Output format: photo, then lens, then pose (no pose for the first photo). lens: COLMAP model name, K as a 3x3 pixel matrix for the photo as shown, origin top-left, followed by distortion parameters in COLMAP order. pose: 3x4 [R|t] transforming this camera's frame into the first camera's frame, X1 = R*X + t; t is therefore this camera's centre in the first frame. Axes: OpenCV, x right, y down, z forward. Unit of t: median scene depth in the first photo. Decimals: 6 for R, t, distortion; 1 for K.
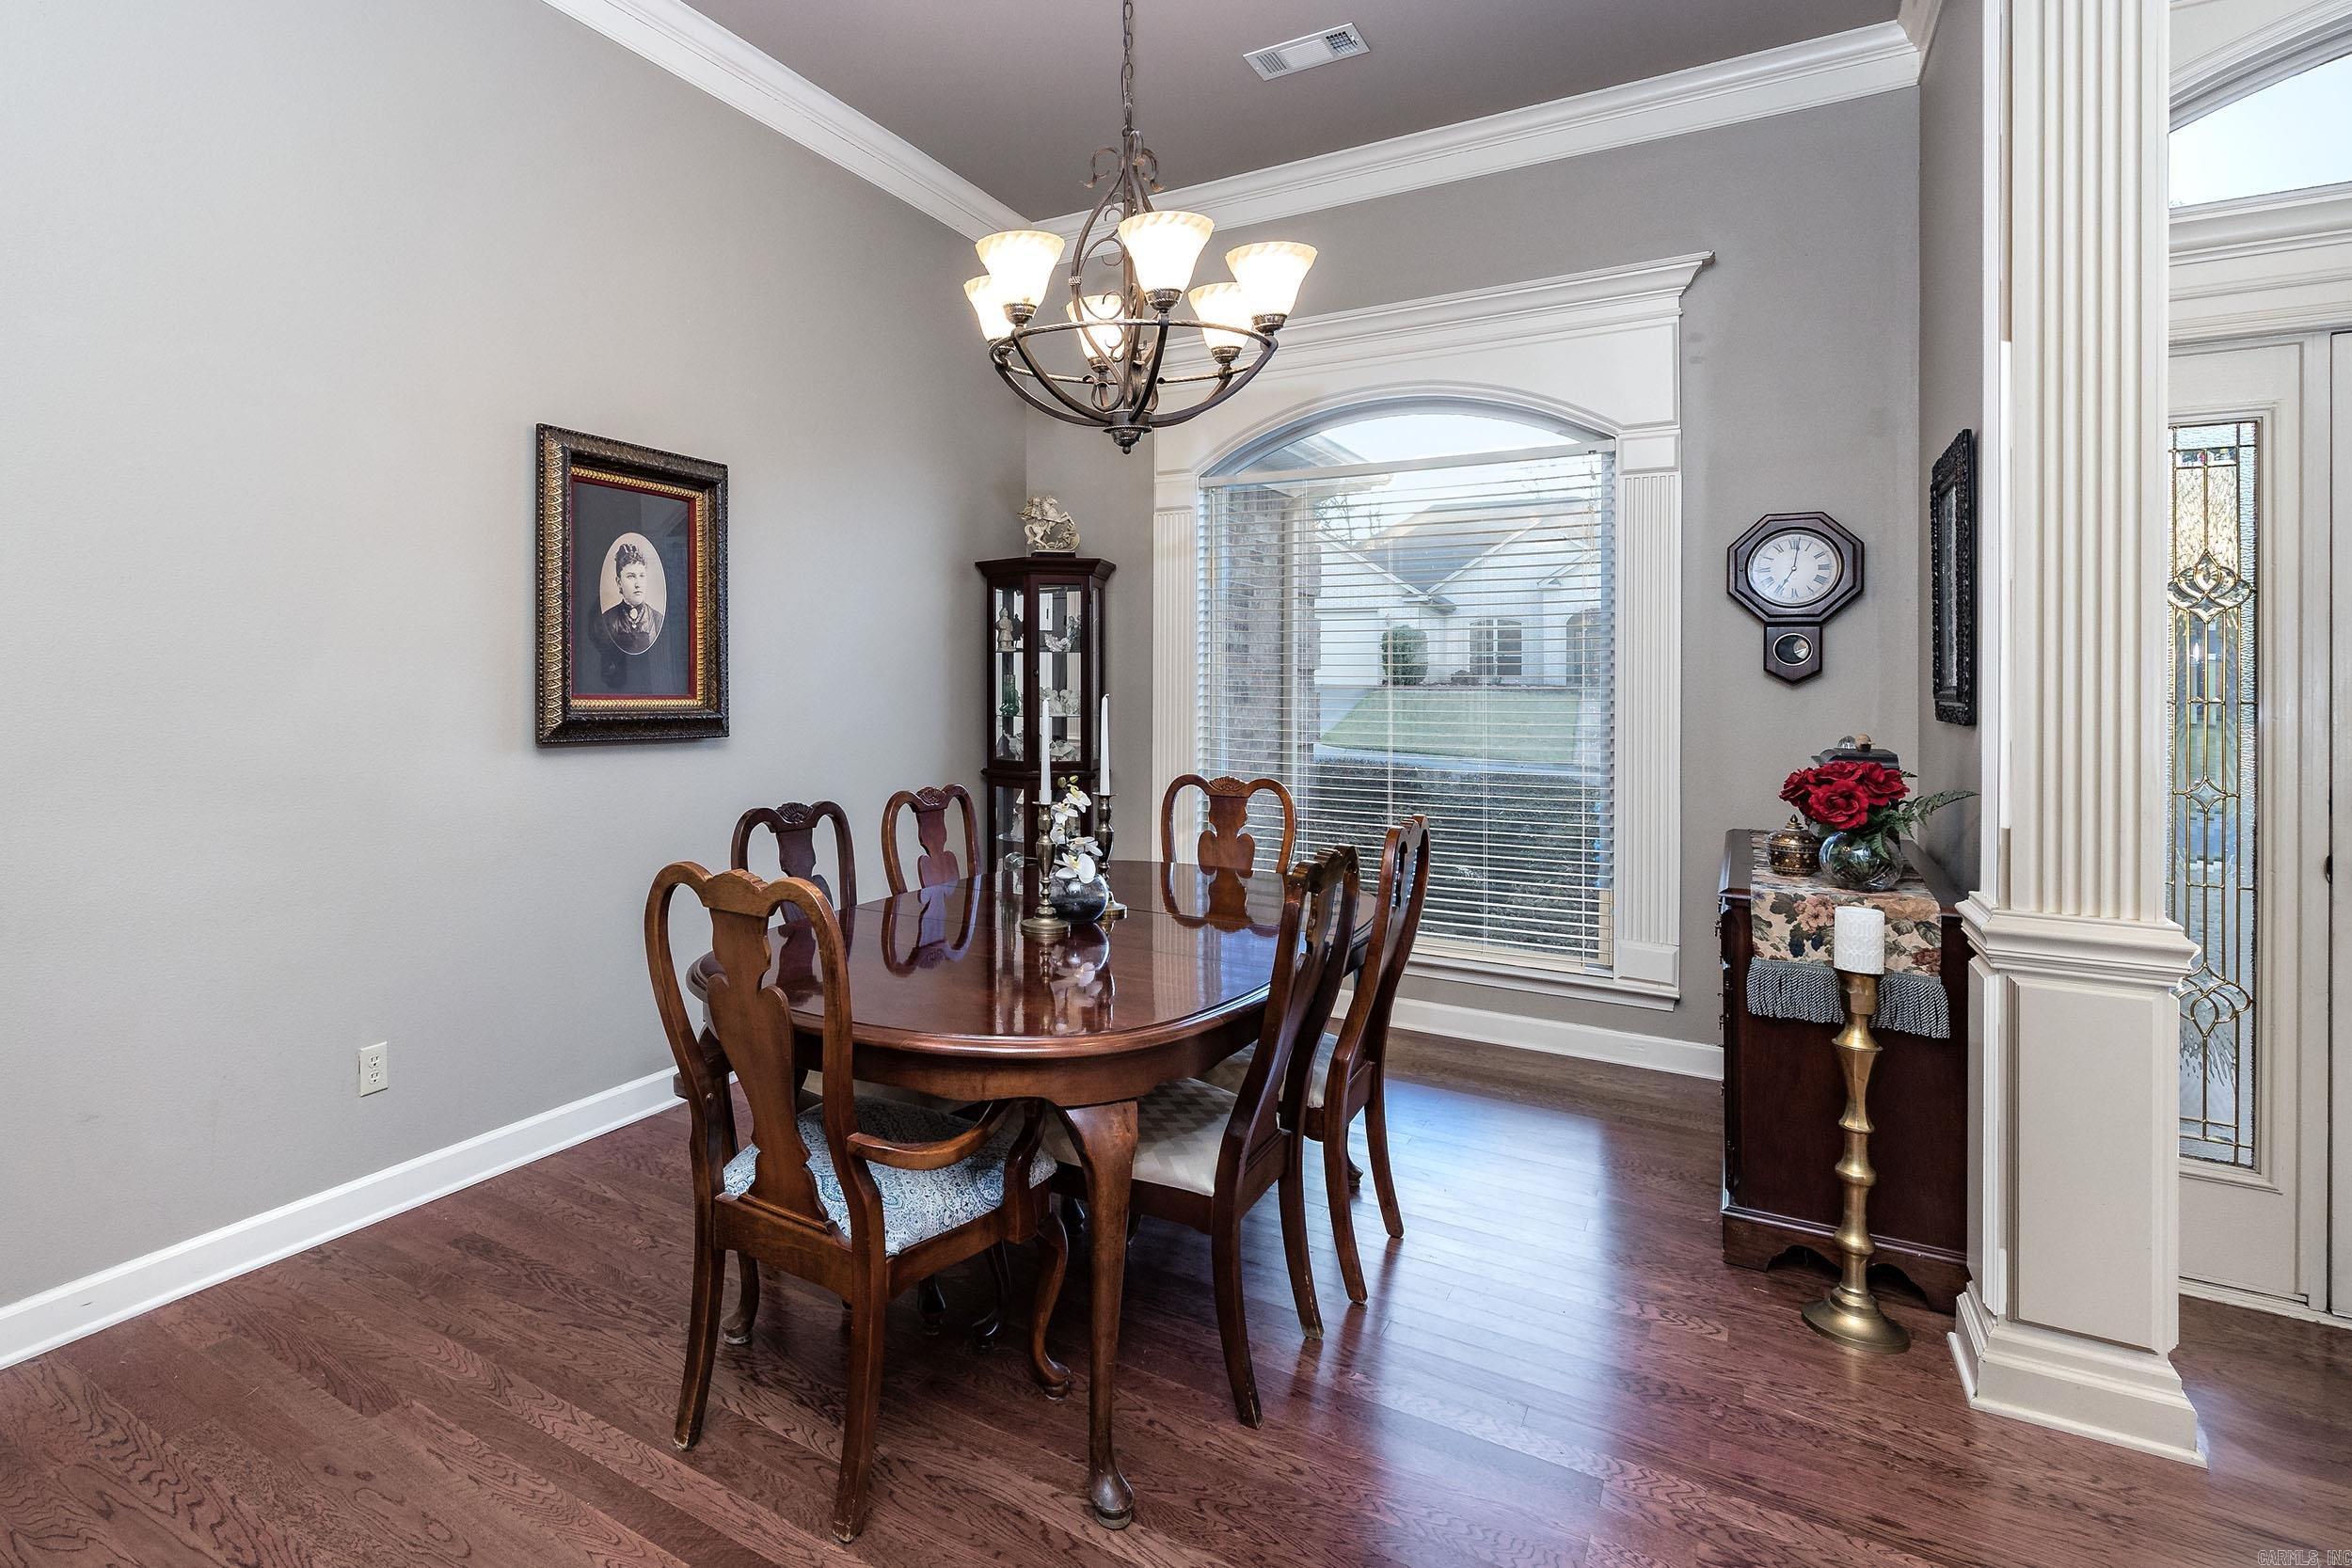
lens RADIAL K [[1398.9, 0, 1176.0], [0, 1398.9, 784.0], [0, 0, 1]] dist [0.001547, 0.000622]
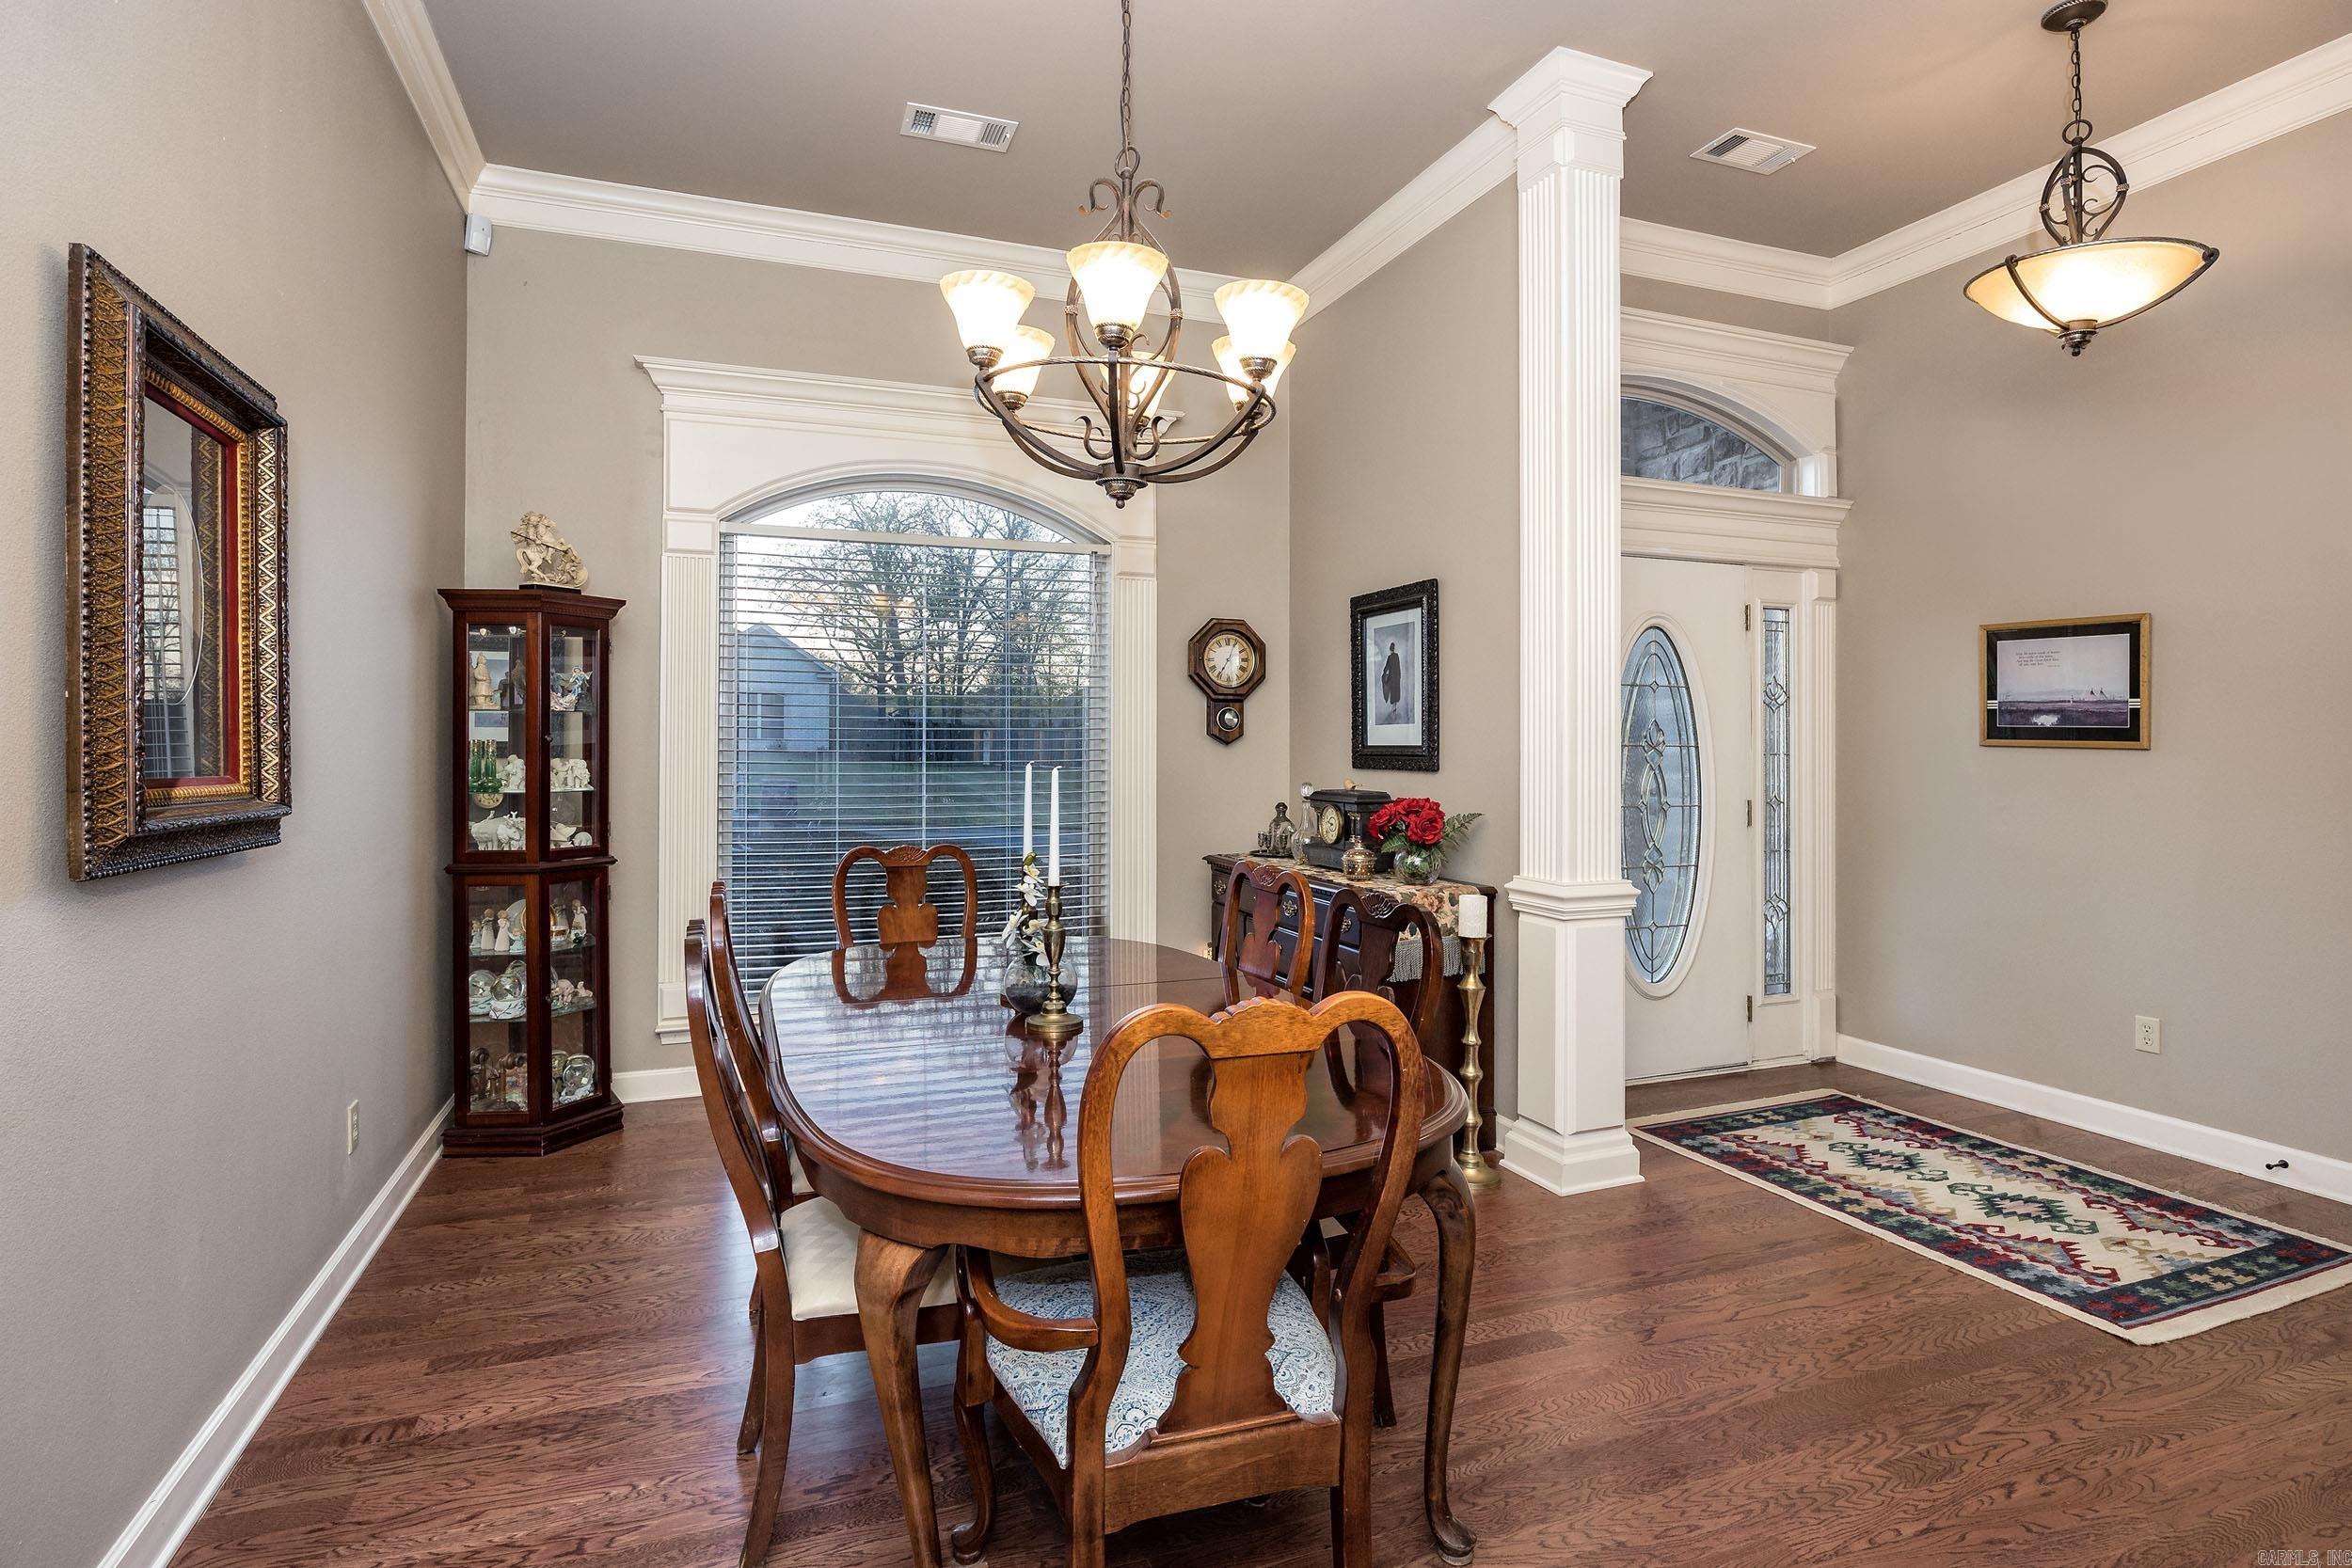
lens RADIAL K [[1169.2, 0, 1176.0], [0, 1169.2, 784.0], [0, 0, 1]] dist [-0.000953, -0.002367]
pose [[0.566286, -0.038378, 0.823315, -0.529937], [0.063812, 0.997958, 0.002628, -0.038760], [-0.821735, 0.051050, 0.567578, 0.404516]]
